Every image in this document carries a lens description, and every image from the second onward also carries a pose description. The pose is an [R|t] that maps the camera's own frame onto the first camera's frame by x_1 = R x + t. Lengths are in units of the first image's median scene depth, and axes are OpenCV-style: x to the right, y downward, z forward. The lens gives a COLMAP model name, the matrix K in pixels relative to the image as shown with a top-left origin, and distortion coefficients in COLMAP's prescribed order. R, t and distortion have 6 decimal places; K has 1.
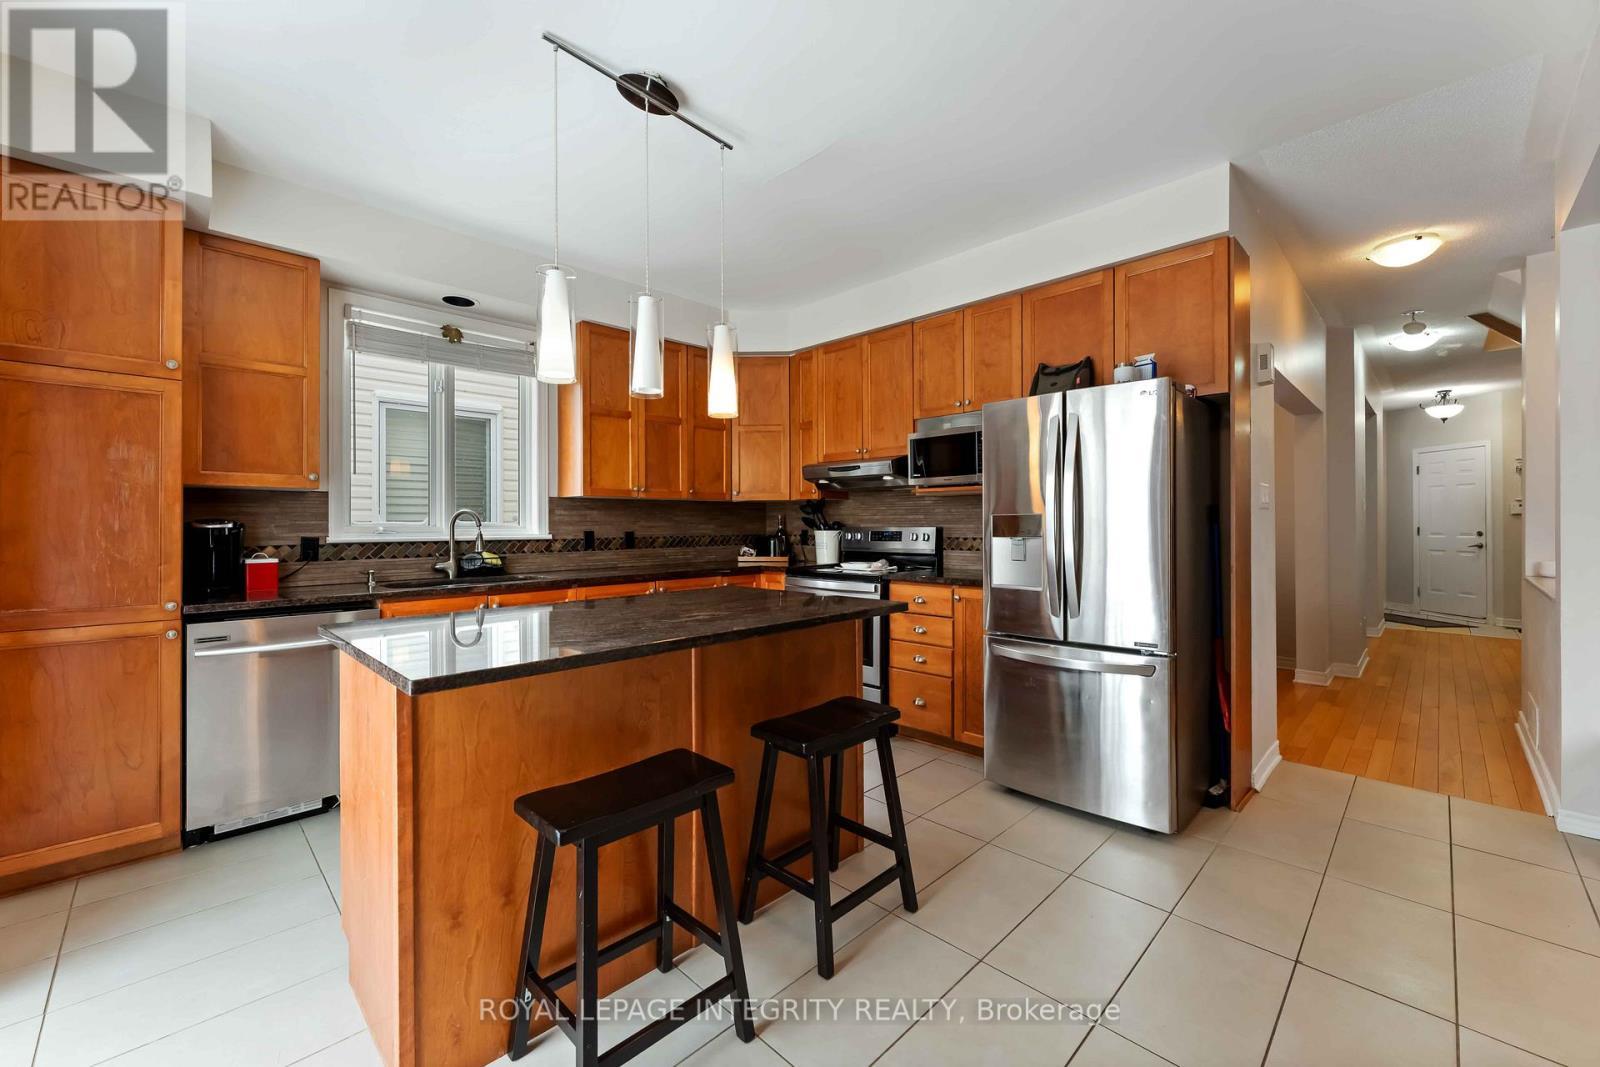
lens RADIAL K [[642.7, 0, 787.8], [0, 642.7, 520.3], [0, 0, 1]] dist [0.002149, 0.000013]
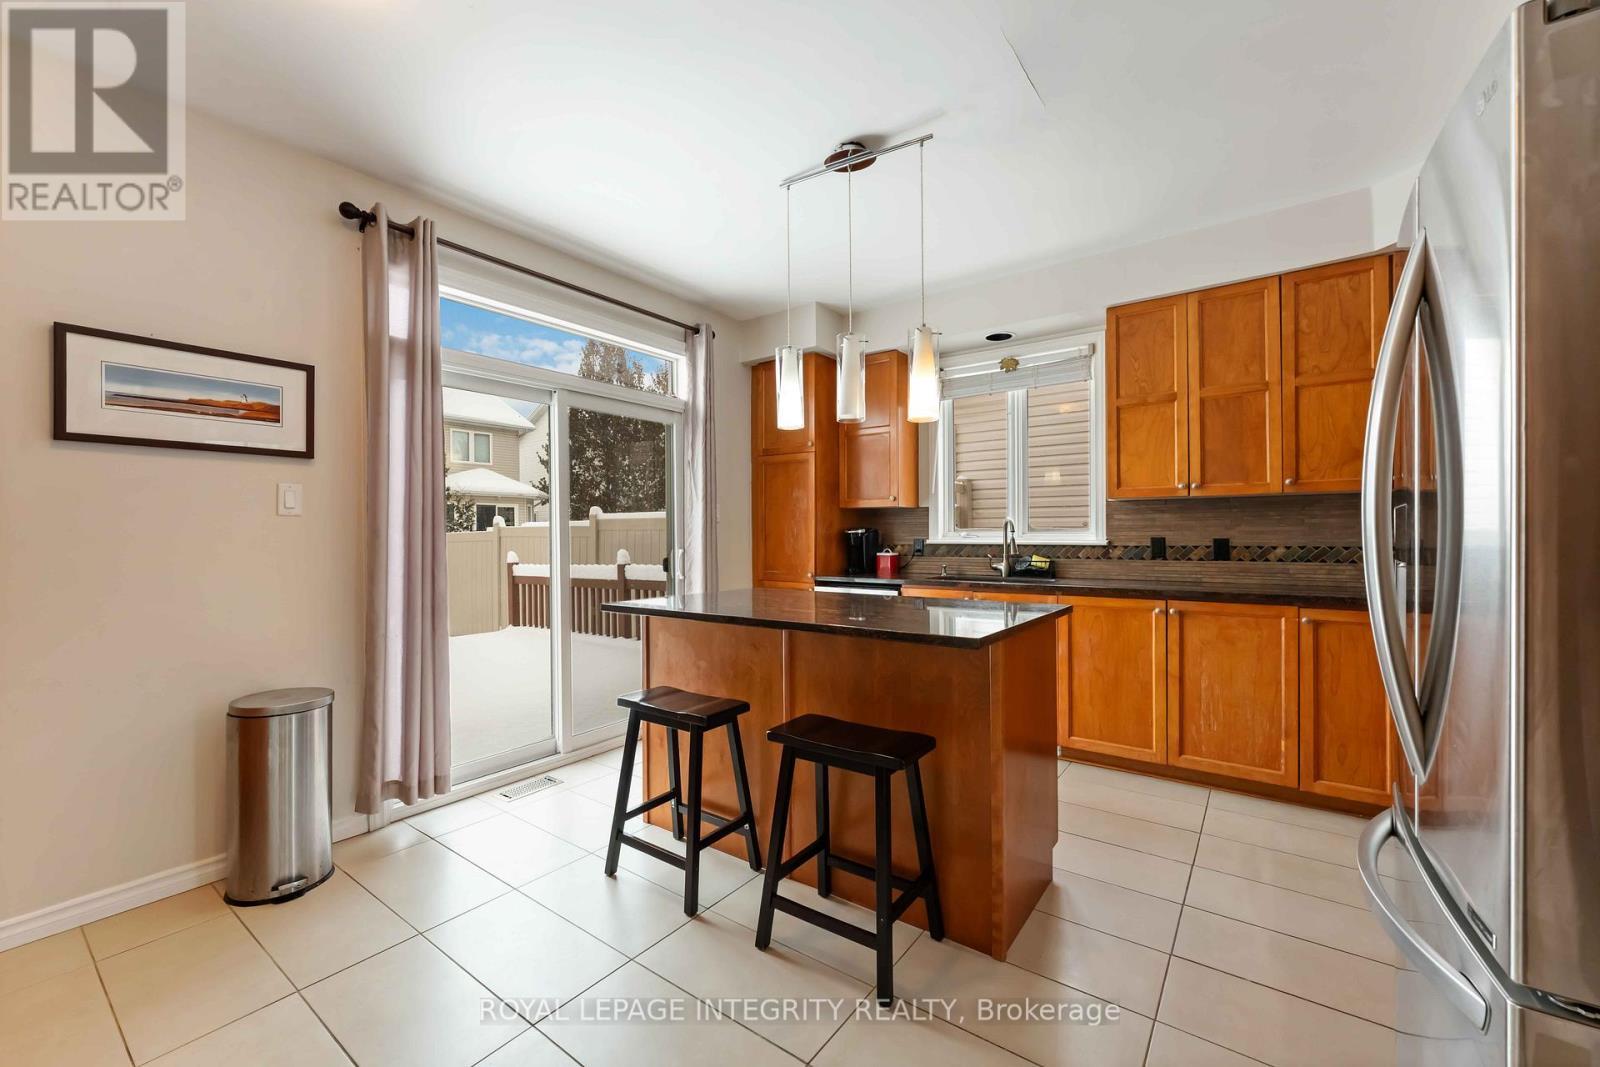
lens RADIAL K [[642.7, 0, 789.4], [0, 642.7, 535.3], [0, 0, 1]] dist [0.002149, 0.000013]
pose [[0.152836, 0.010646, -0.988194, 0.507026], [0.012438, 0.999842, 0.012695, -0.003462], [0.988173, -0.014232, 0.152679, 0.394396]]
